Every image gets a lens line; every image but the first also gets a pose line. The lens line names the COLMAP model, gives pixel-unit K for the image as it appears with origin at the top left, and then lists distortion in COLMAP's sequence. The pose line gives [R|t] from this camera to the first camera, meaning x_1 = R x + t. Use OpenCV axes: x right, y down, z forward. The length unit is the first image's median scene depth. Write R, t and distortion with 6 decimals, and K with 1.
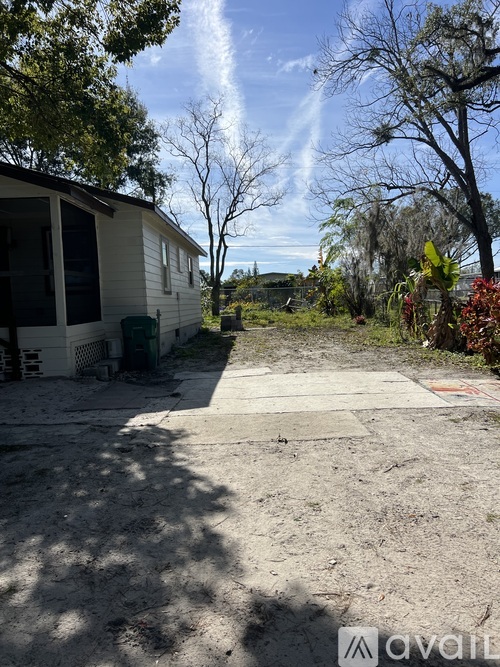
lens RADIAL K [[508.2, 0, 250.0], [0, 508.2, 333.5], [0, 0, 1]] dist [0.079724, -0.109367]
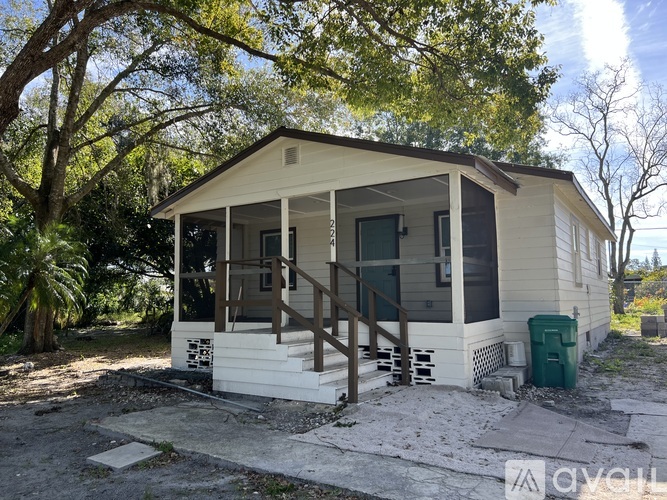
lens RADIAL K [[508.2, 0, 333.5], [0, 508.2, 250.0], [0, 0, 1]] dist [0.079724, -0.109367]
pose [[0.854464, -0.020204, -0.519117, -0.087683], [-0.055483, 0.989979, -0.129856, -0.011307], [0.516539, 0.139760, 0.844781, 0.148248]]
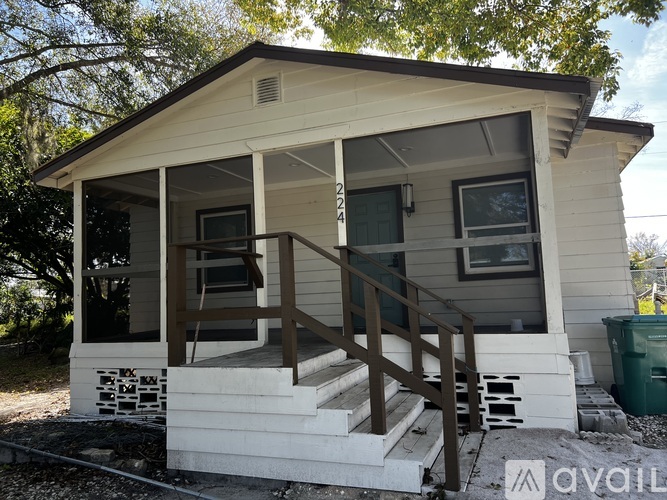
lens RADIAL K [[514.2, 0, 334.0], [0, 514.2, 241.2], [0, 0, 1]] dist [0.010508, 0.001094]
pose [[0.944256, -0.033129, -0.327541, -0.327520], [-0.017898, 0.988287, -0.151556, -0.019966], [0.328726, 0.148970, 0.932602, 0.316835]]
